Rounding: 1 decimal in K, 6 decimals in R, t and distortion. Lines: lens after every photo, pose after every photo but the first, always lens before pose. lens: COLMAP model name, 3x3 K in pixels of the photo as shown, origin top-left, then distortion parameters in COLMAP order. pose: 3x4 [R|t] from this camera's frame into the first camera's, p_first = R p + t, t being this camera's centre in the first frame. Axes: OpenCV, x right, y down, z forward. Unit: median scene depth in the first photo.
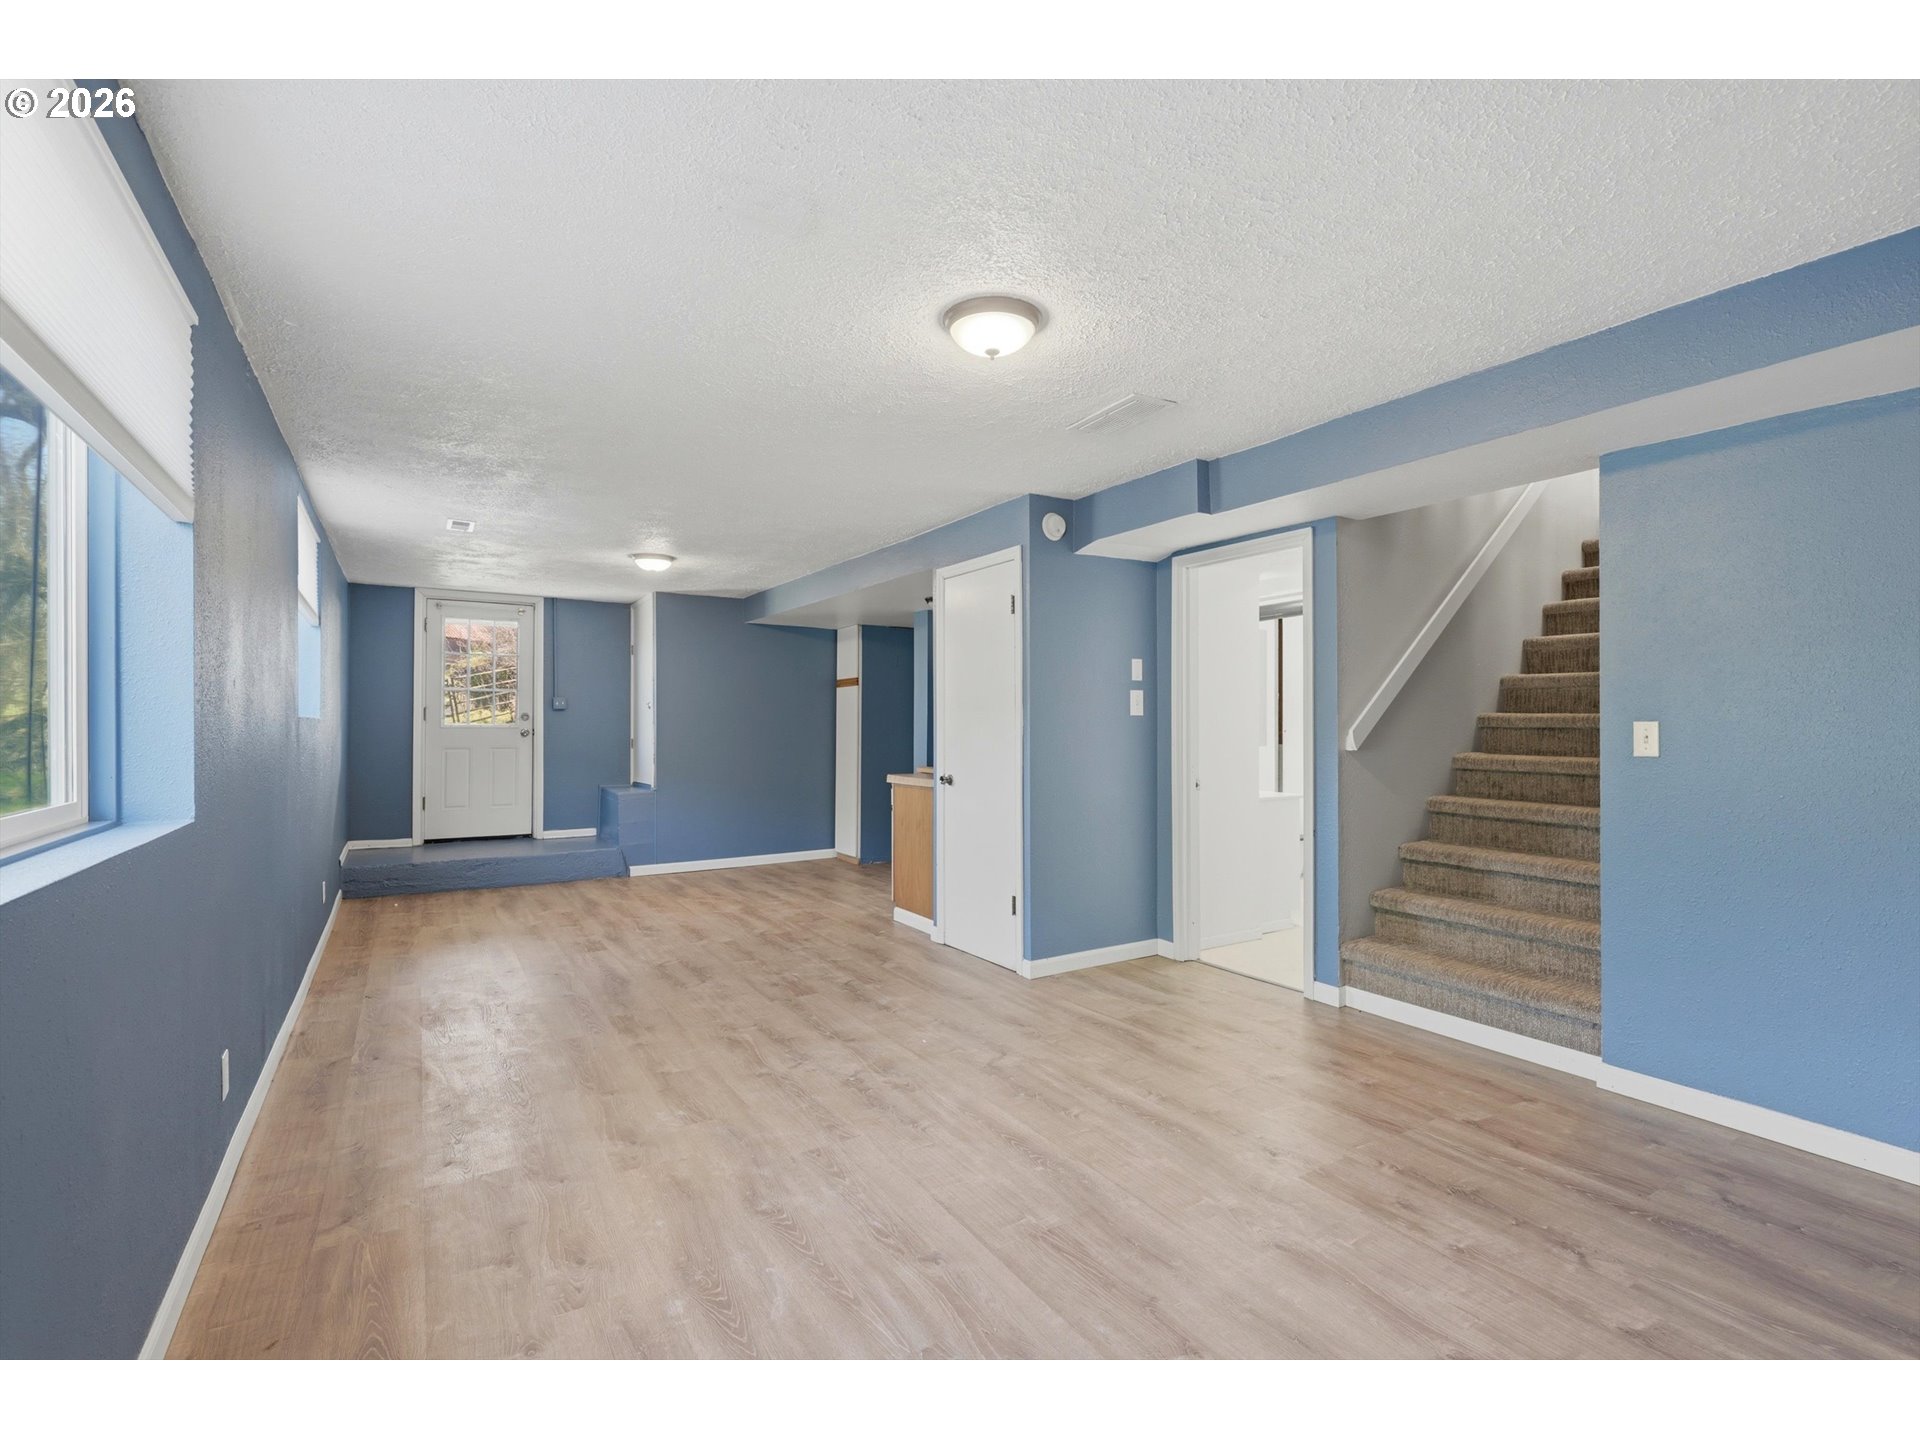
lens RADIAL K [[879.0, 0, 964.0], [0, 879.0, 725.9], [0, 0, 1]] dist [-0.001906, -0.000047]
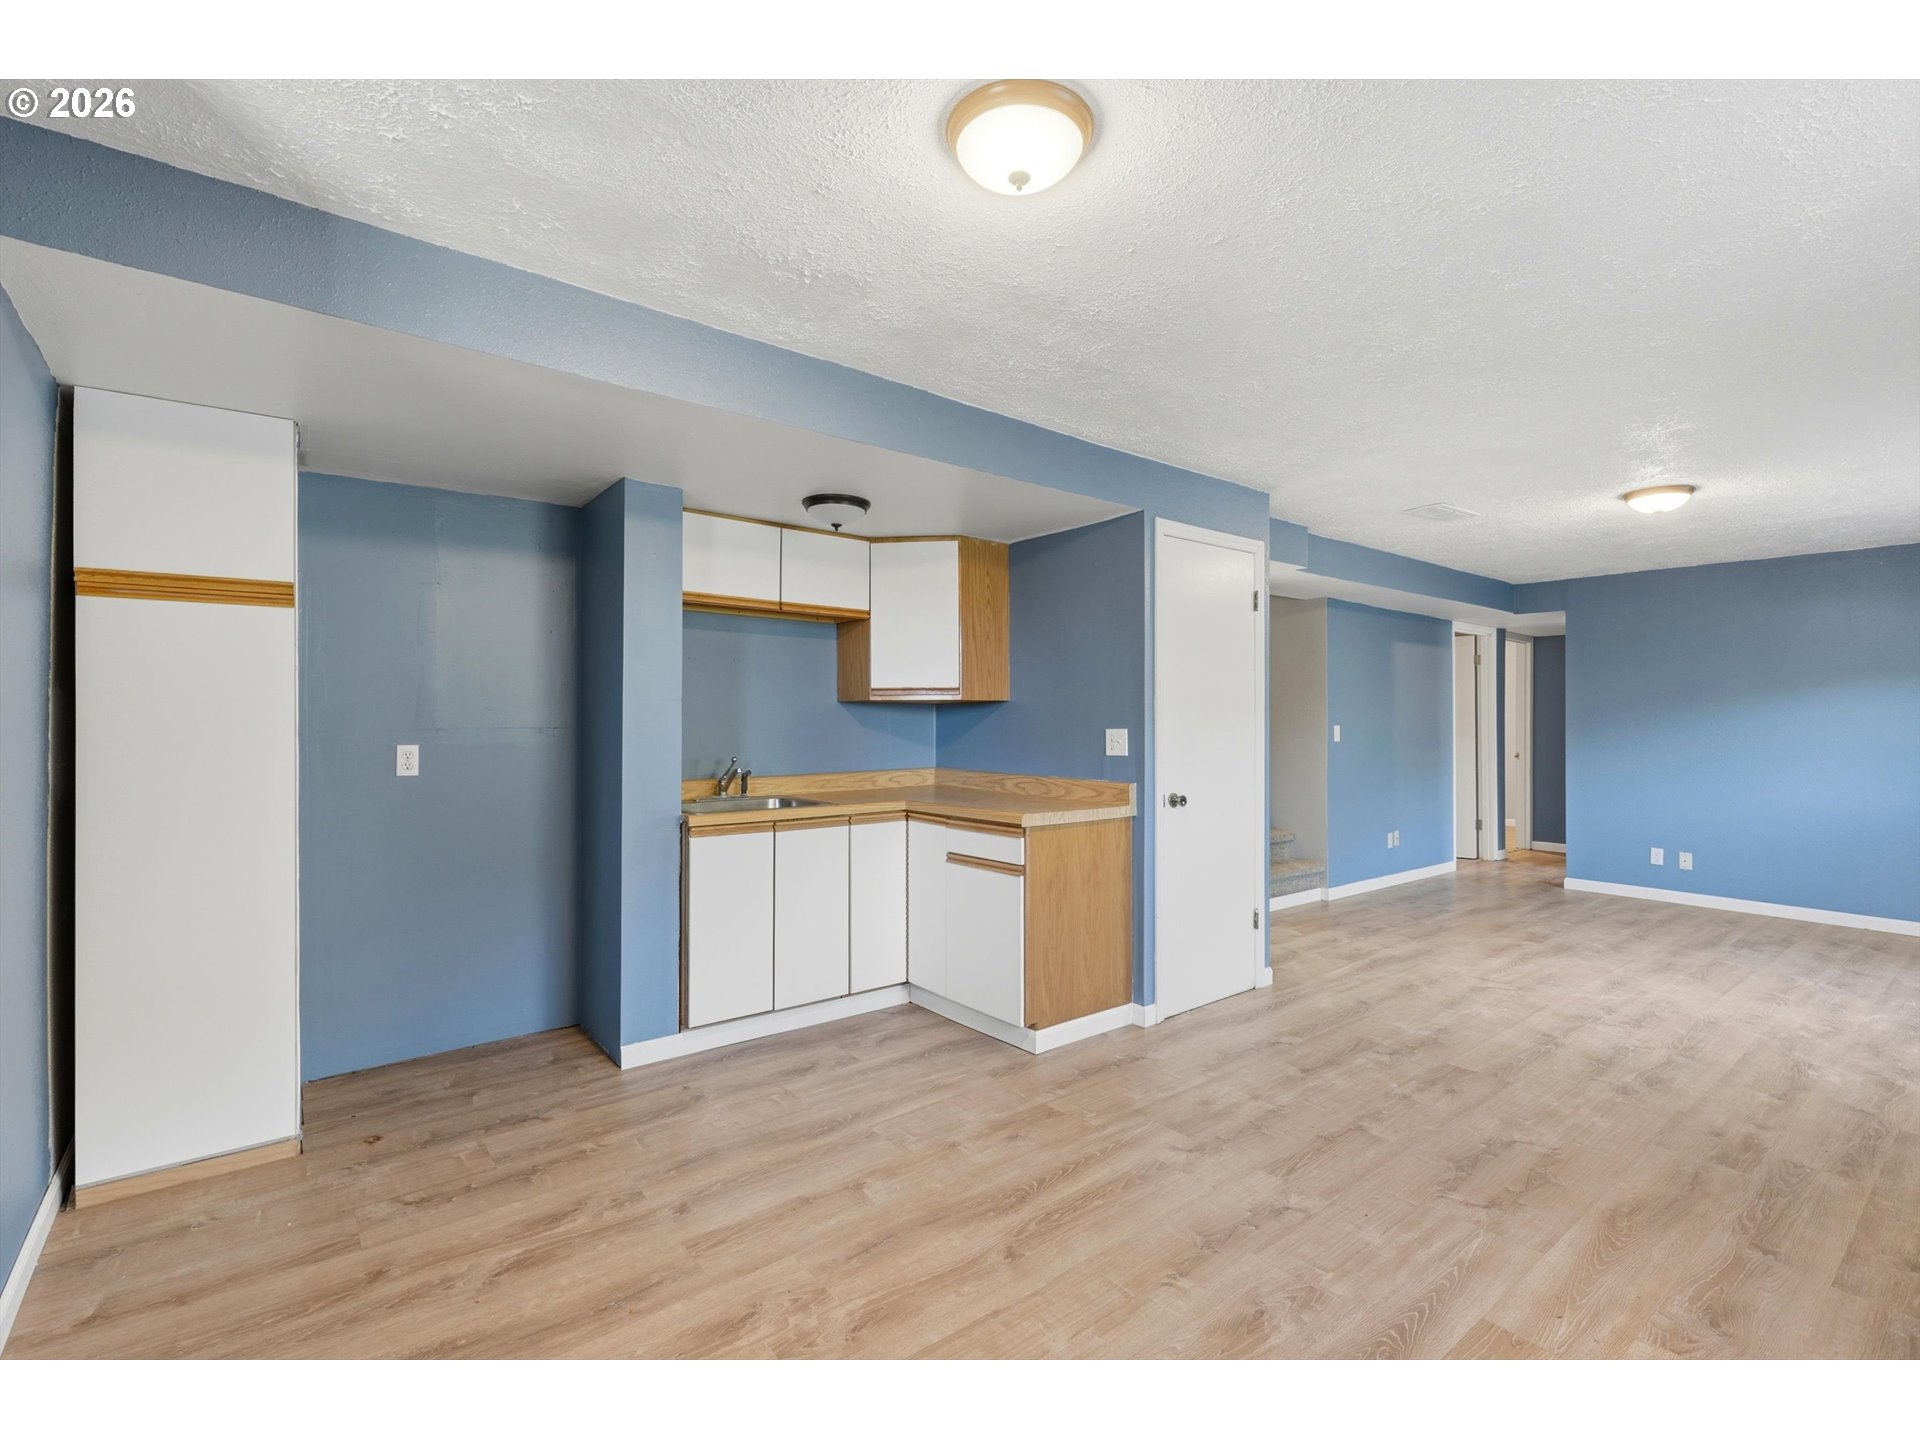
lens RADIAL K [[879.0, 0, 964.6], [0, 879.0, 719.5], [0, 0, 1]] dist [-0.001906, -0.000047]
pose [[-0.108643, 0.002444, 0.994078, -0.983023], [-0.002807, 0.999992, -0.002765, -0.008320], [-0.994077, -0.003091, -0.108635, 1.633662]]
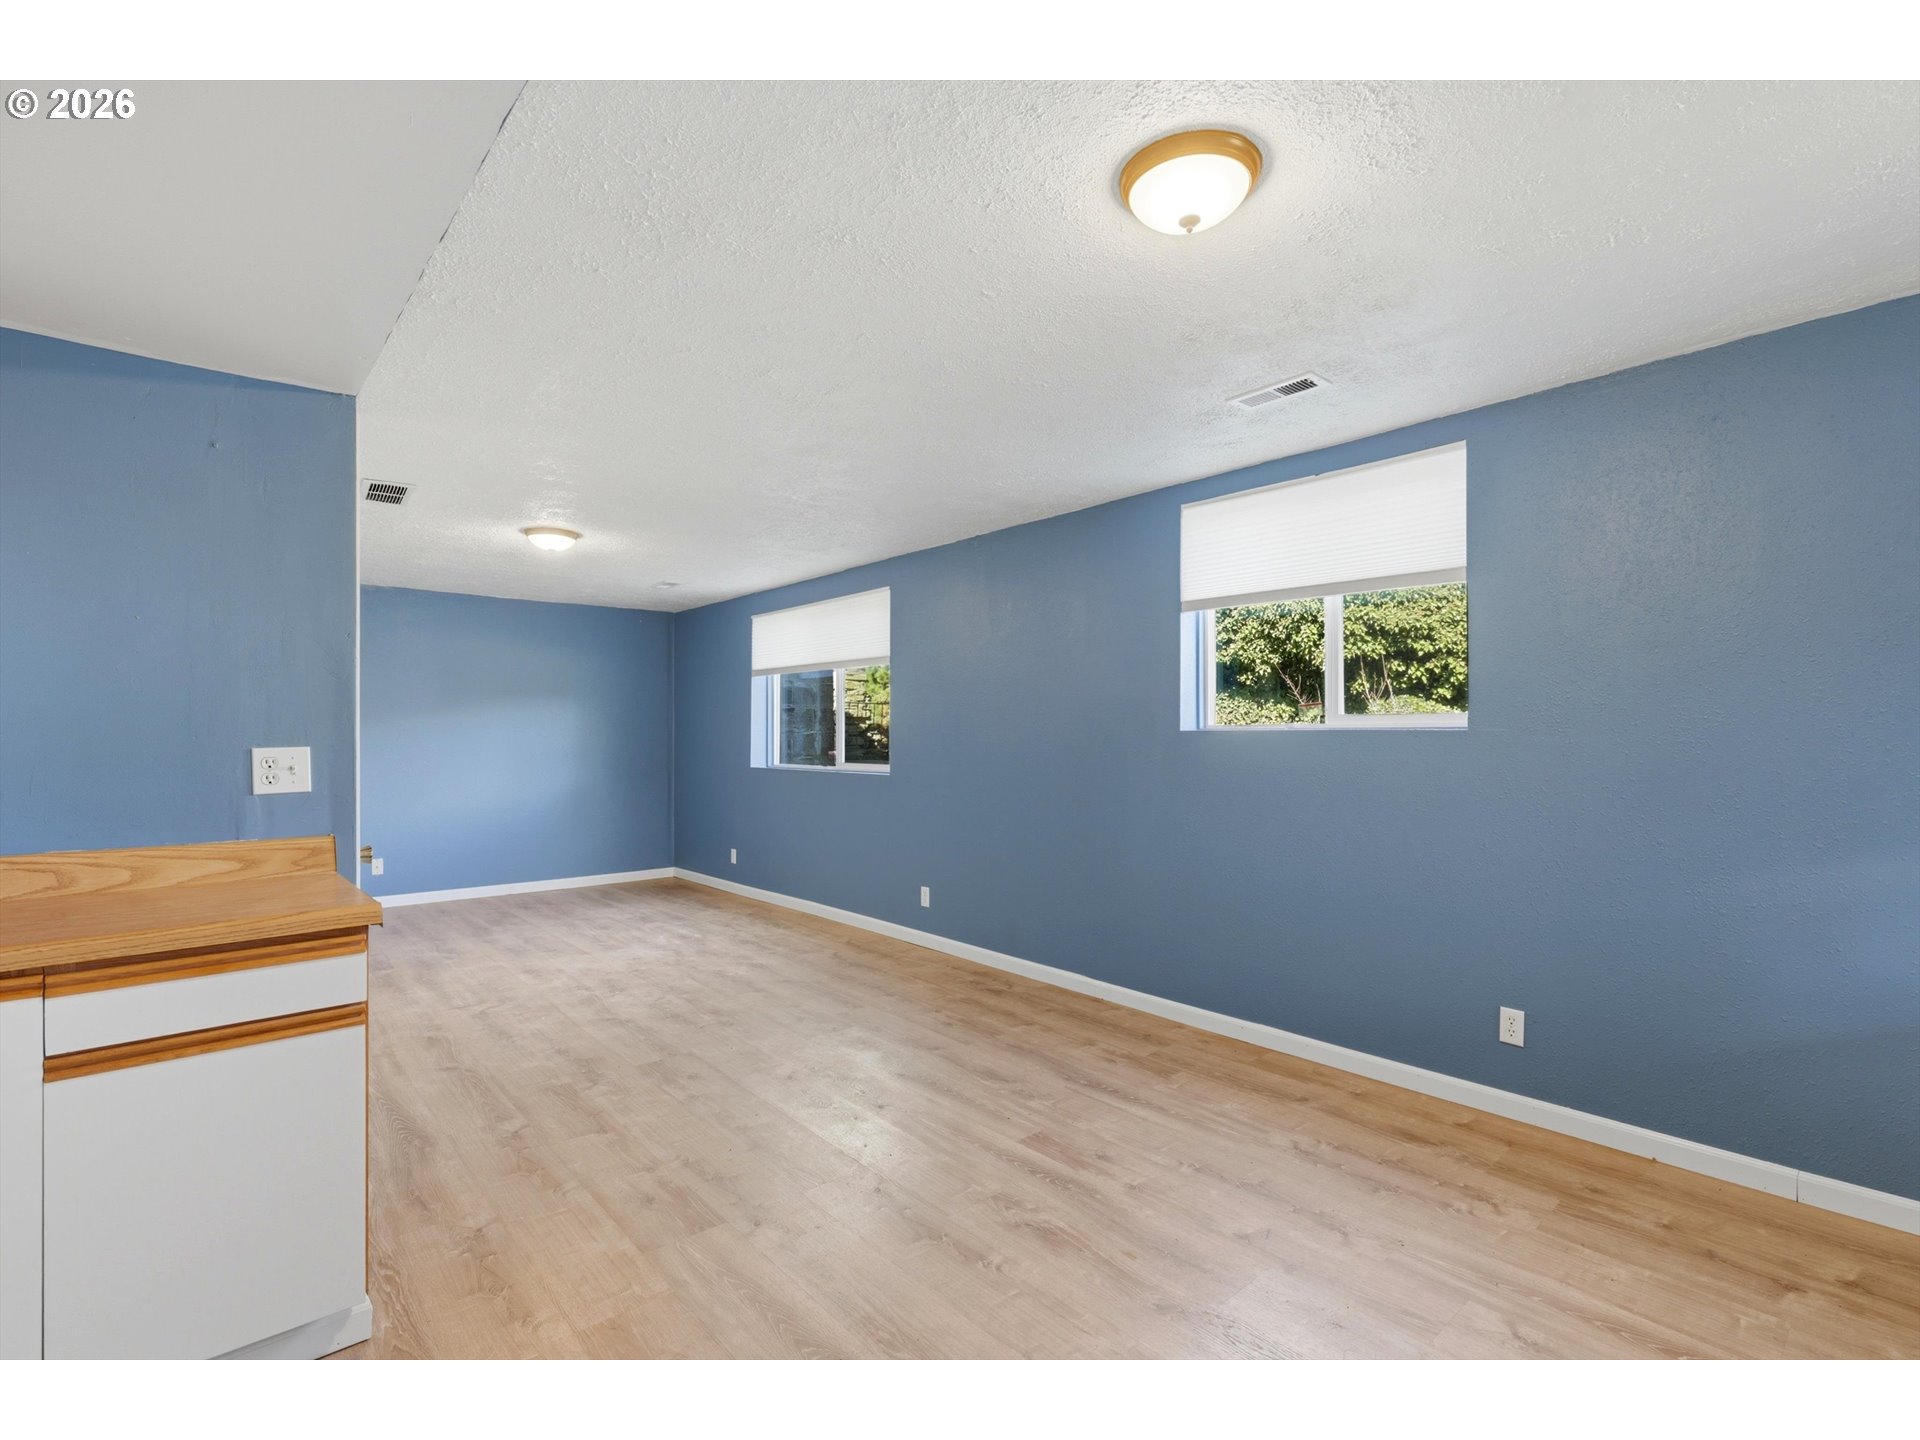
lens RADIAL K [[879.0, 0, 964.3], [0, 879.0, 727.3], [0, 0, 1]] dist [-0.001906, -0.000047]
pose [[-0.986899, 0.002253, -0.161321, -0.362322], [0.003665, 0.999958, -0.008458, -0.007725], [0.161295, -0.008938, -0.986866, 2.000151]]
